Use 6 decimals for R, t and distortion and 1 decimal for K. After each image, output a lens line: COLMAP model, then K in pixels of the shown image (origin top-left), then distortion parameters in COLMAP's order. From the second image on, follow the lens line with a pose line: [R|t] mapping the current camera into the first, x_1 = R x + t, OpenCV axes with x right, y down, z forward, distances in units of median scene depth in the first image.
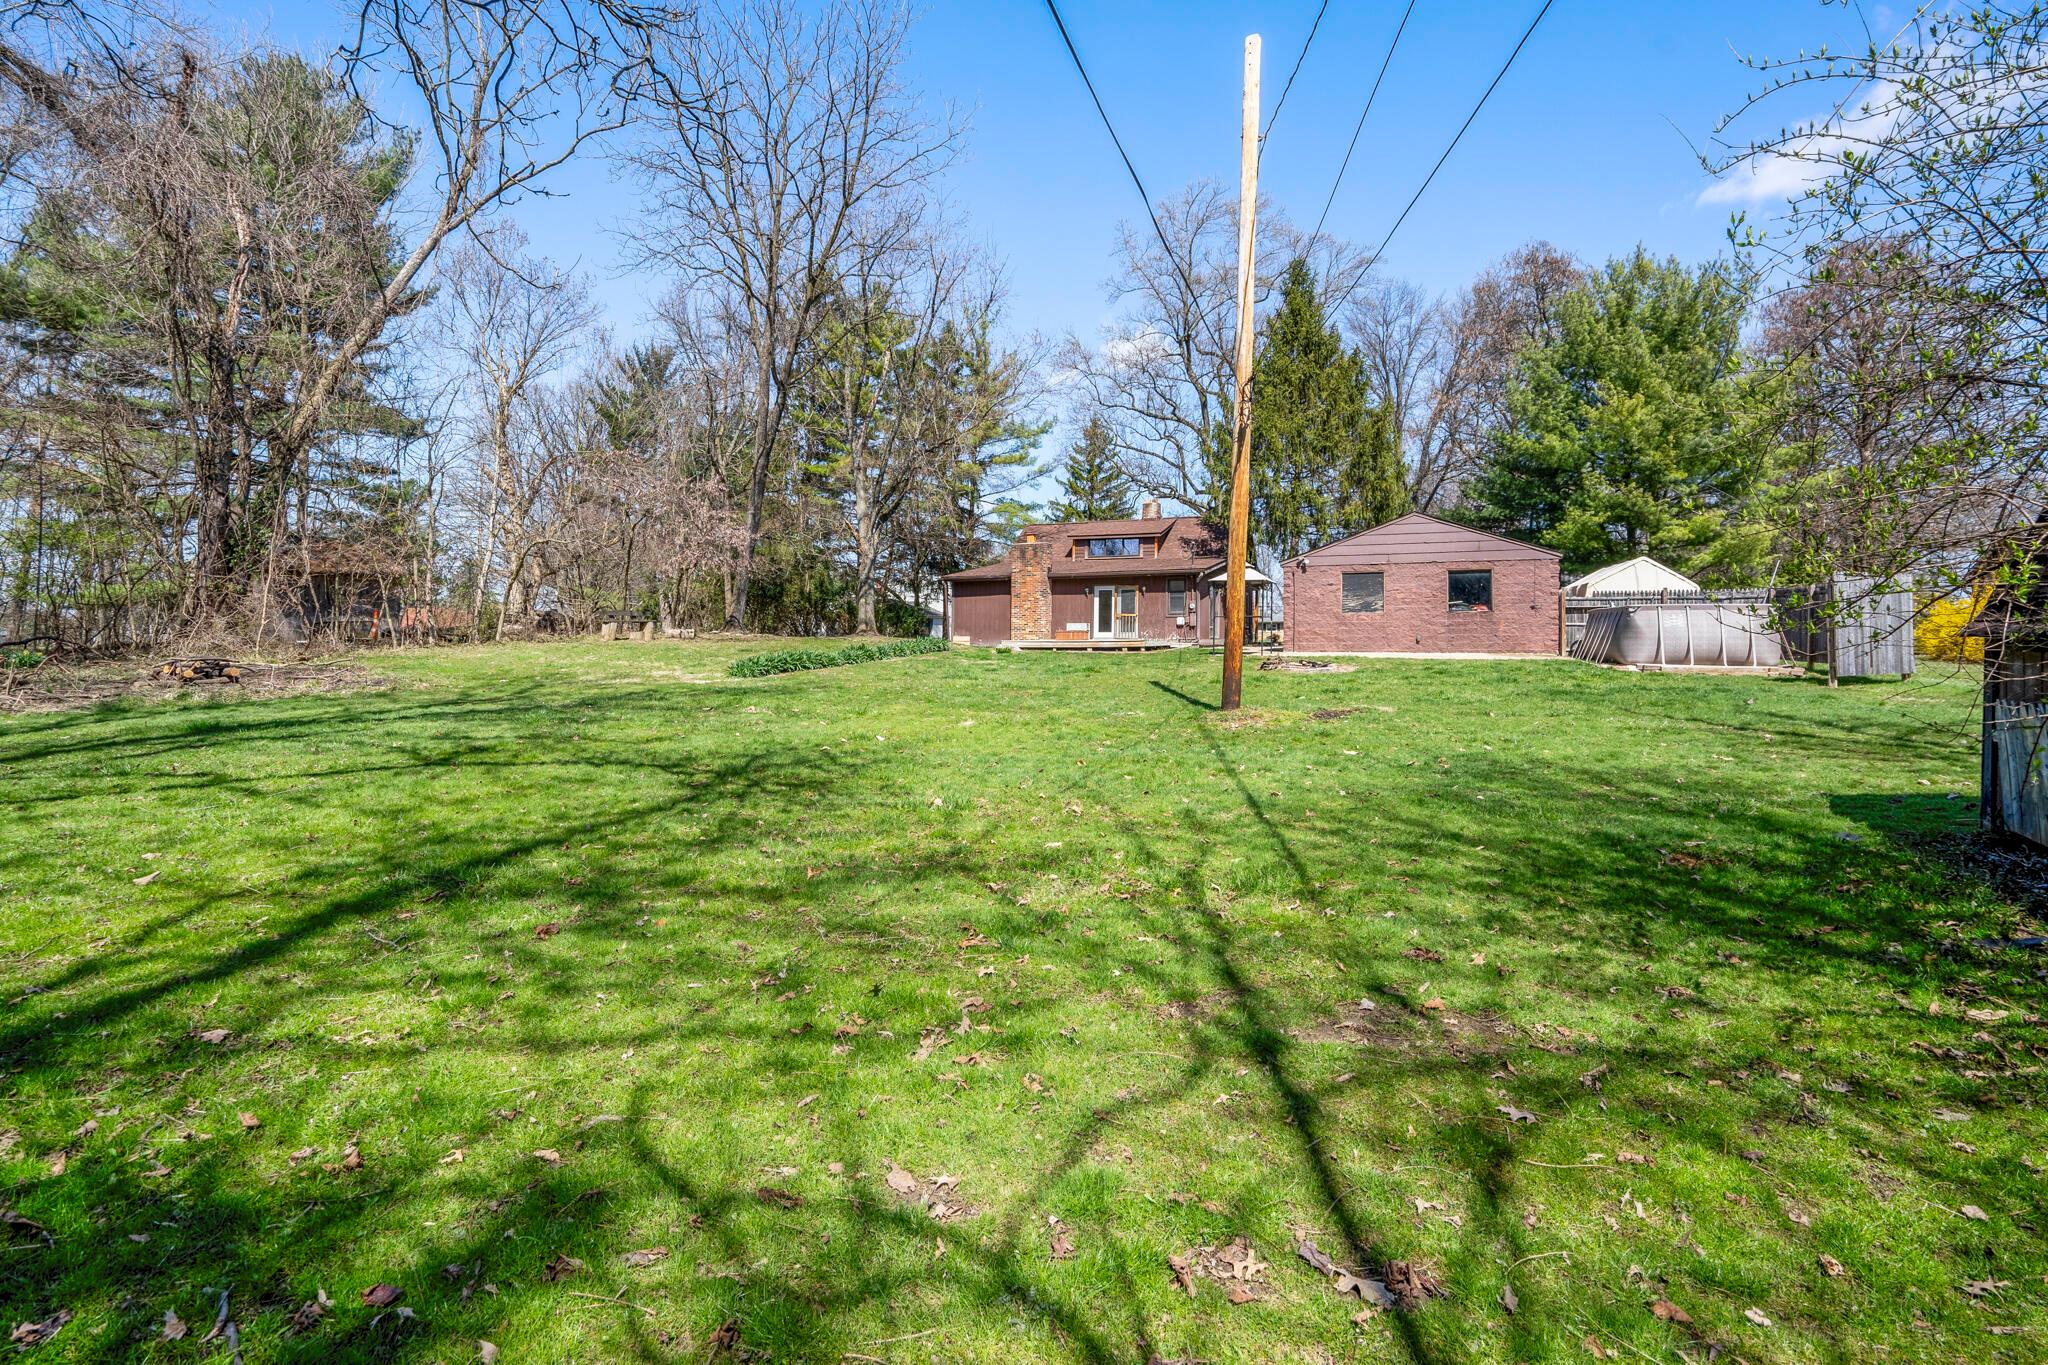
lens RADIAL K [[975.0, 0, 1013.9], [0, 975.0, 655.6], [0, 0, 1]] dist [-0.059333, 0.023296]
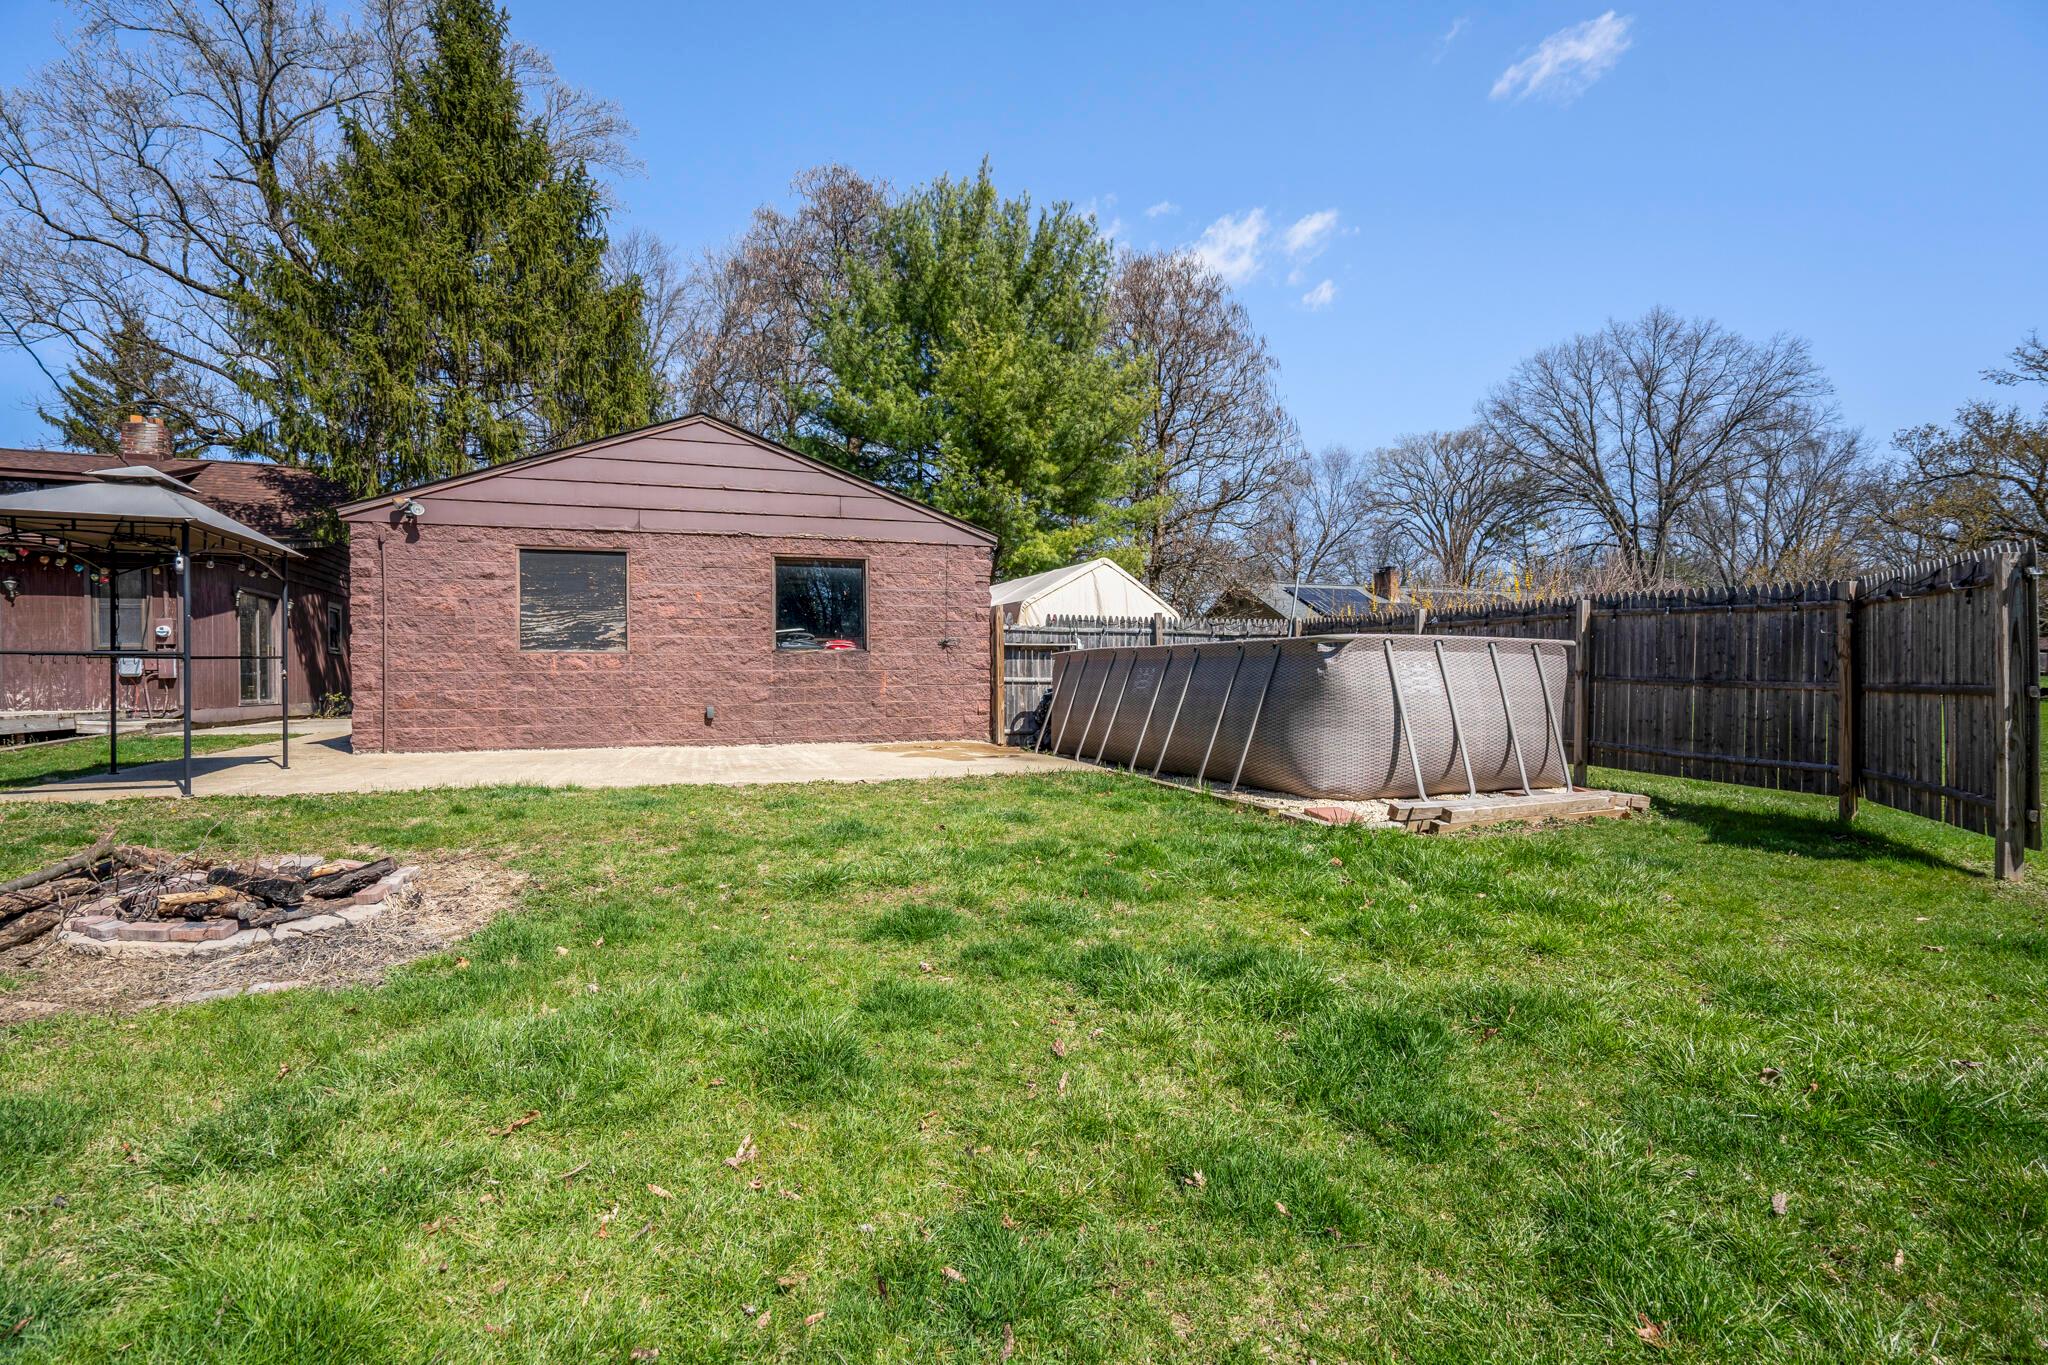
lens RADIAL K [[969.6, 0, 1018.9], [0, 969.6, 678.8], [0, 0, 1]] dist [-0.049157, 0.023696]
pose [[0.732461, 0.001320, 0.680807, 0.178033], [0.016634, 0.999665, -0.019833, -0.017119], [-0.680605, 0.025852, 0.732194, 0.462115]]
